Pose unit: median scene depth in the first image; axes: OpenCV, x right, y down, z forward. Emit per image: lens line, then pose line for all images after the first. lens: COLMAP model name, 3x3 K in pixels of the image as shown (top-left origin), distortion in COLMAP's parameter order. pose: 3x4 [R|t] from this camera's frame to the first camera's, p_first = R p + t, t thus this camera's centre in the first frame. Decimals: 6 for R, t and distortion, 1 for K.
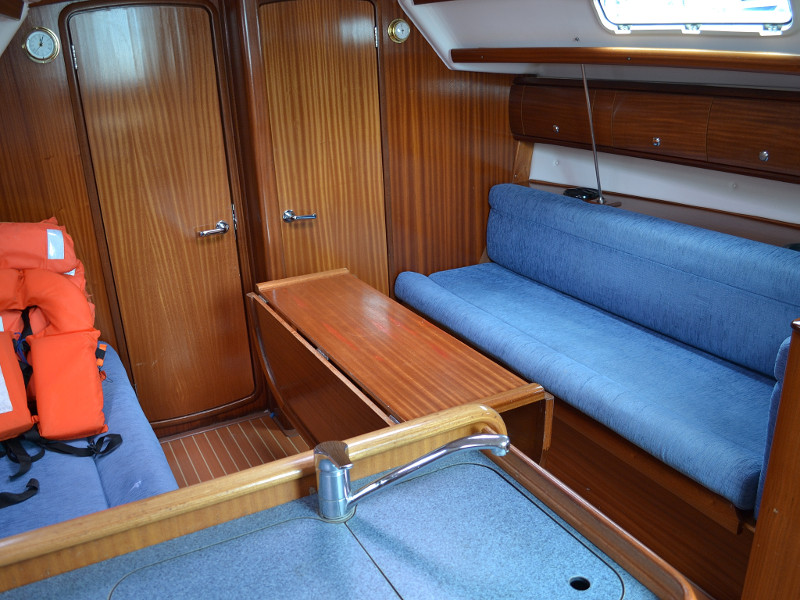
lens RADIAL K [[734.0, 0, 435.2], [0, 734.0, 299.2], [0, 0, 1]] dist [-0.065600, 0.002937]
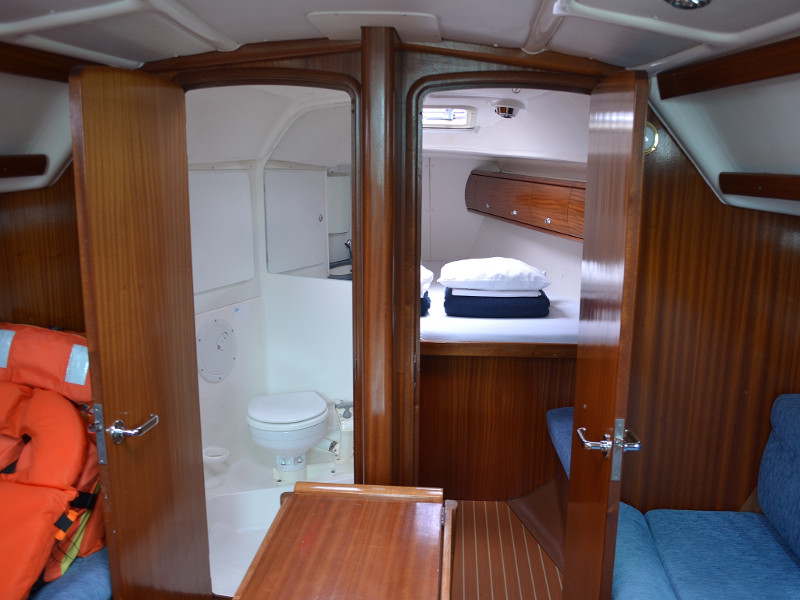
lens RADIAL K [[734.0, 0, 435.2], [0, 734.0, 299.2], [0, 0, 1]] dist [-0.065600, 0.002937]
pose [[0.851026, 0.152428, -0.502514, 0.129135], [-0.232461, 0.967427, -0.100232, -0.108090], [0.470867, 0.202115, 0.858740, 0.338662]]
